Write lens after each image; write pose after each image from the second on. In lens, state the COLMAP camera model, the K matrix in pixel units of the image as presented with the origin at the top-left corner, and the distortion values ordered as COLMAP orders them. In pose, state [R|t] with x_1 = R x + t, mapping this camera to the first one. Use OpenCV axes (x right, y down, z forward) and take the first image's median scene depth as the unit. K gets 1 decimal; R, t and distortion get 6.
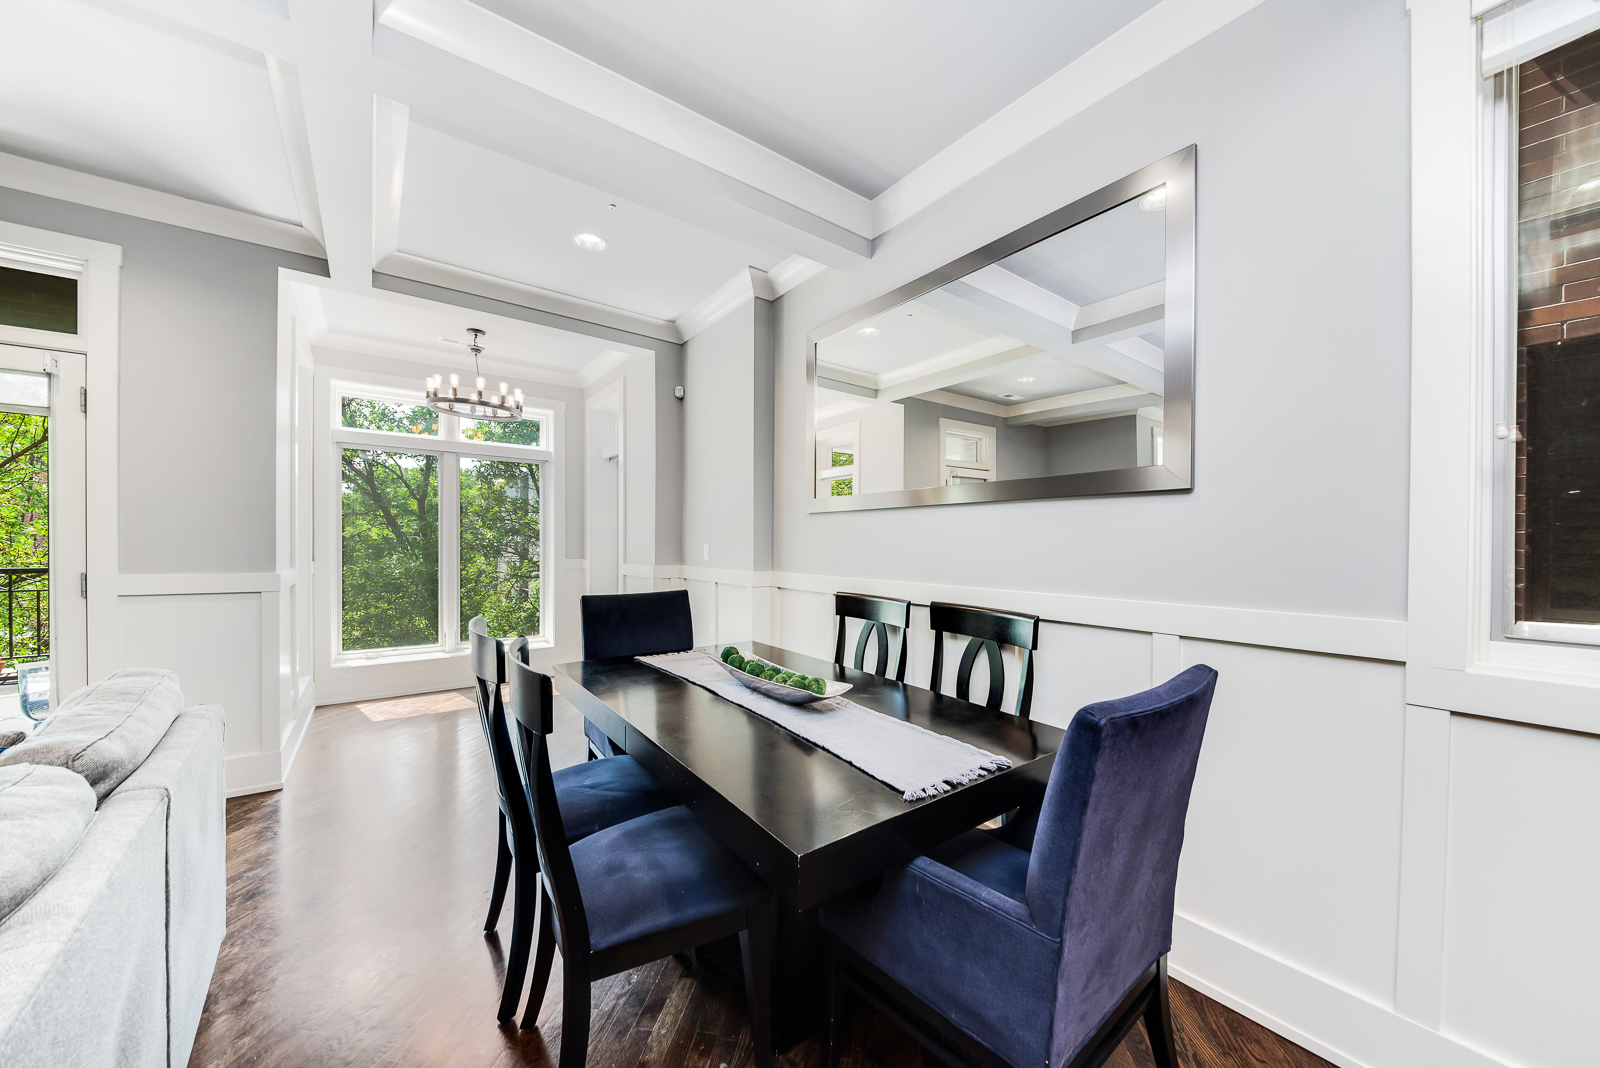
lens RADIAL K [[562.0, 0, 817.2], [0, 562.0, 538.1], [0, 0, 1]] dist [-0.002965, -0.000588]
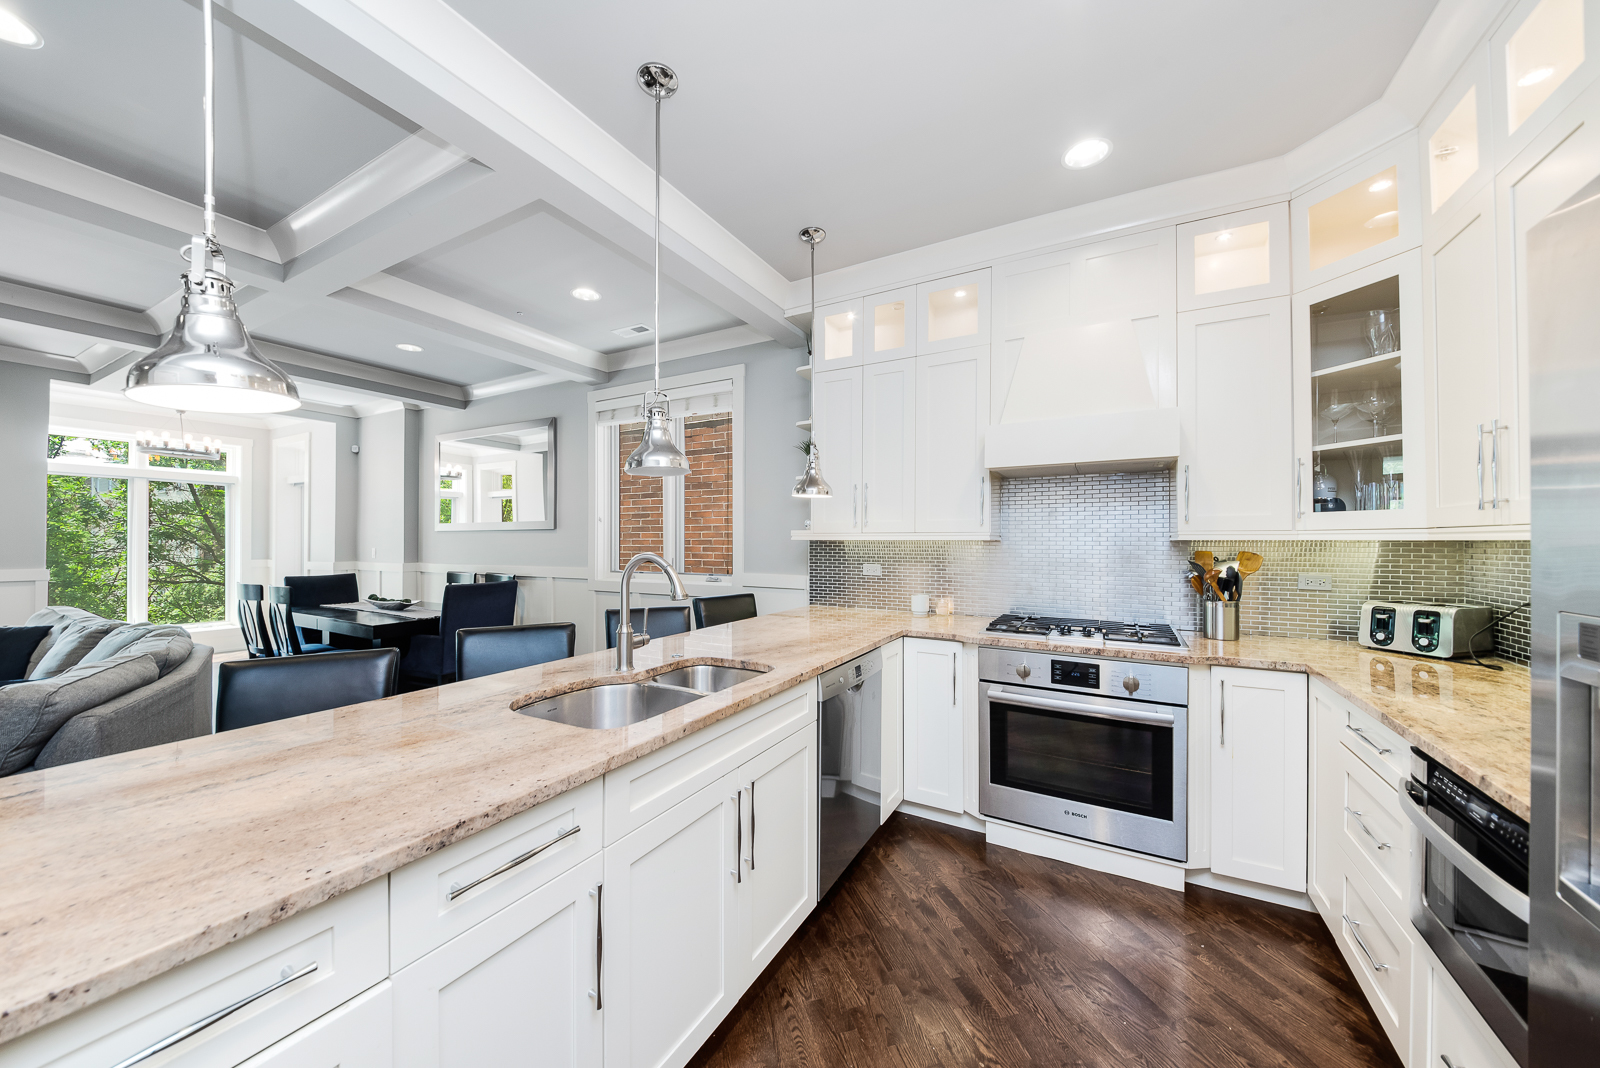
lens RADIAL K [[562.0, 0, 792.2], [0, 562.0, 536.9], [0, 0, 1]] dist [-0.002965, -0.000588]
pose [[0.922397, 0.001469, 0.386240, 0.214622], [-0.000170, 0.999994, -0.003396, -0.011575], [-0.386243, 0.003066, 0.922392, -0.710802]]
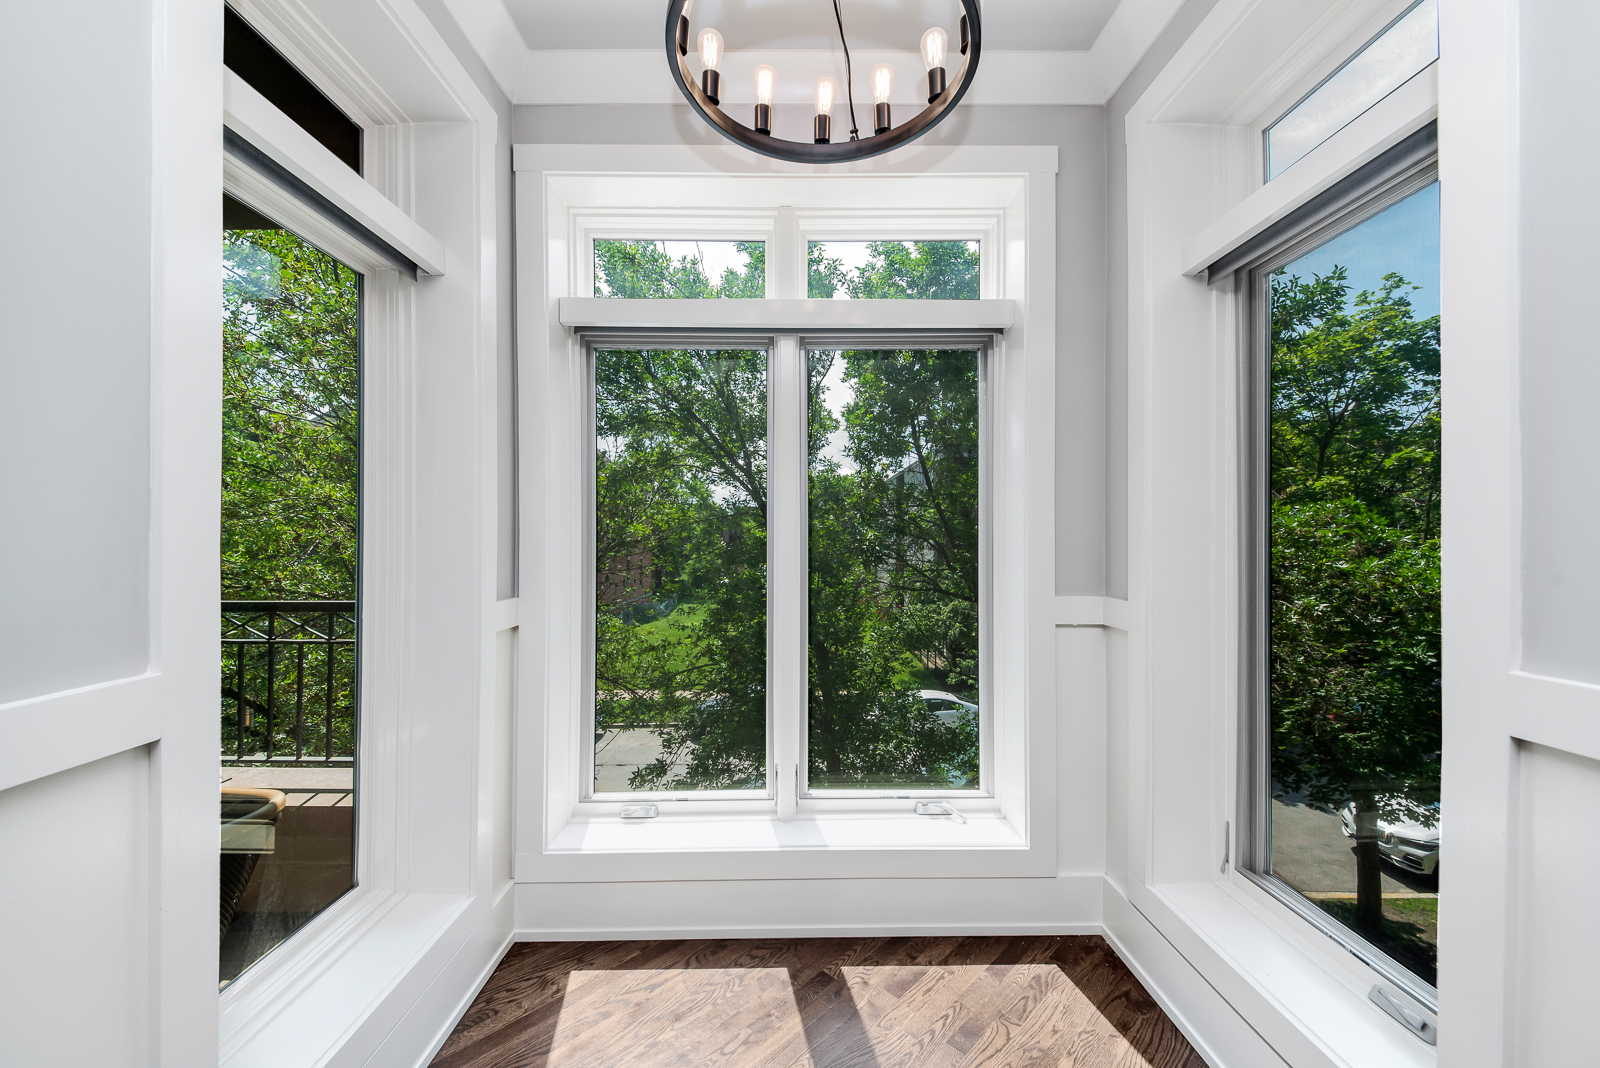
lens RADIAL K [[562.0, 0, 800.1], [0, 562.0, 540.8], [0, 0, 1]] dist [-0.002965, -0.000588]
pose [[0.793819, 0.000813, -0.608153, -0.399529], [-0.001691, 0.999998, -0.000870, 0.004892], [0.608151, 0.001719, 0.793819, 0.690807]]
